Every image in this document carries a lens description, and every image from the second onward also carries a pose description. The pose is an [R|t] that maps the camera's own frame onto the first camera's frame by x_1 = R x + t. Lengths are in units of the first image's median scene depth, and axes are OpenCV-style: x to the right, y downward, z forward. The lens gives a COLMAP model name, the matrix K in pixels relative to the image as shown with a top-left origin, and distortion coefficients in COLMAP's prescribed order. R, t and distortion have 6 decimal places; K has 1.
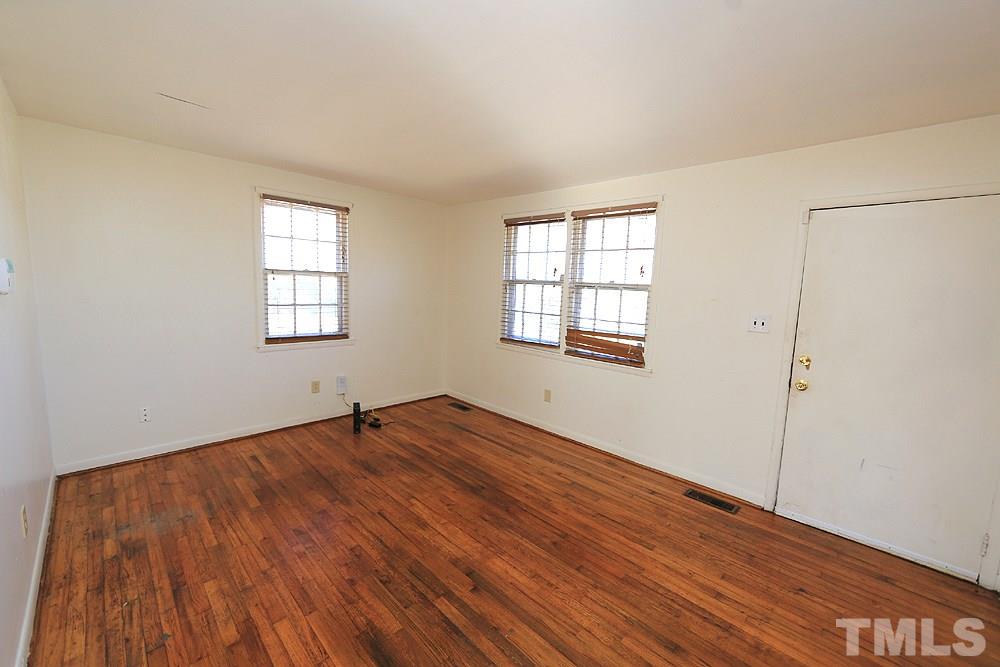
lens RADIAL K [[397.2, 0, 496.6], [0, 397.2, 332.0], [0, 0, 1]] dist [-0.003938, 0.000342]
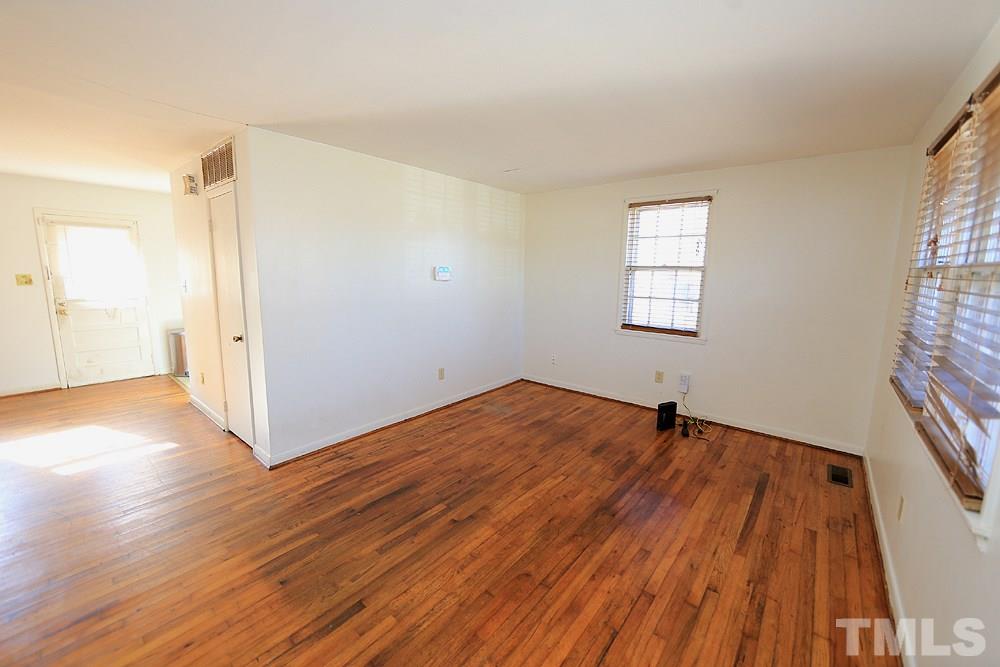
lens RADIAL K [[397.2, 0, 496.6], [0, 397.2, 332.0], [0, 0, 1]] dist [-0.003938, 0.000342]
pose [[0.080114, 0.116025, -0.990010, 0.734654], [-0.126621, 0.986341, 0.105349, -0.048108], [0.988711, 0.116916, 0.093711, 0.632364]]
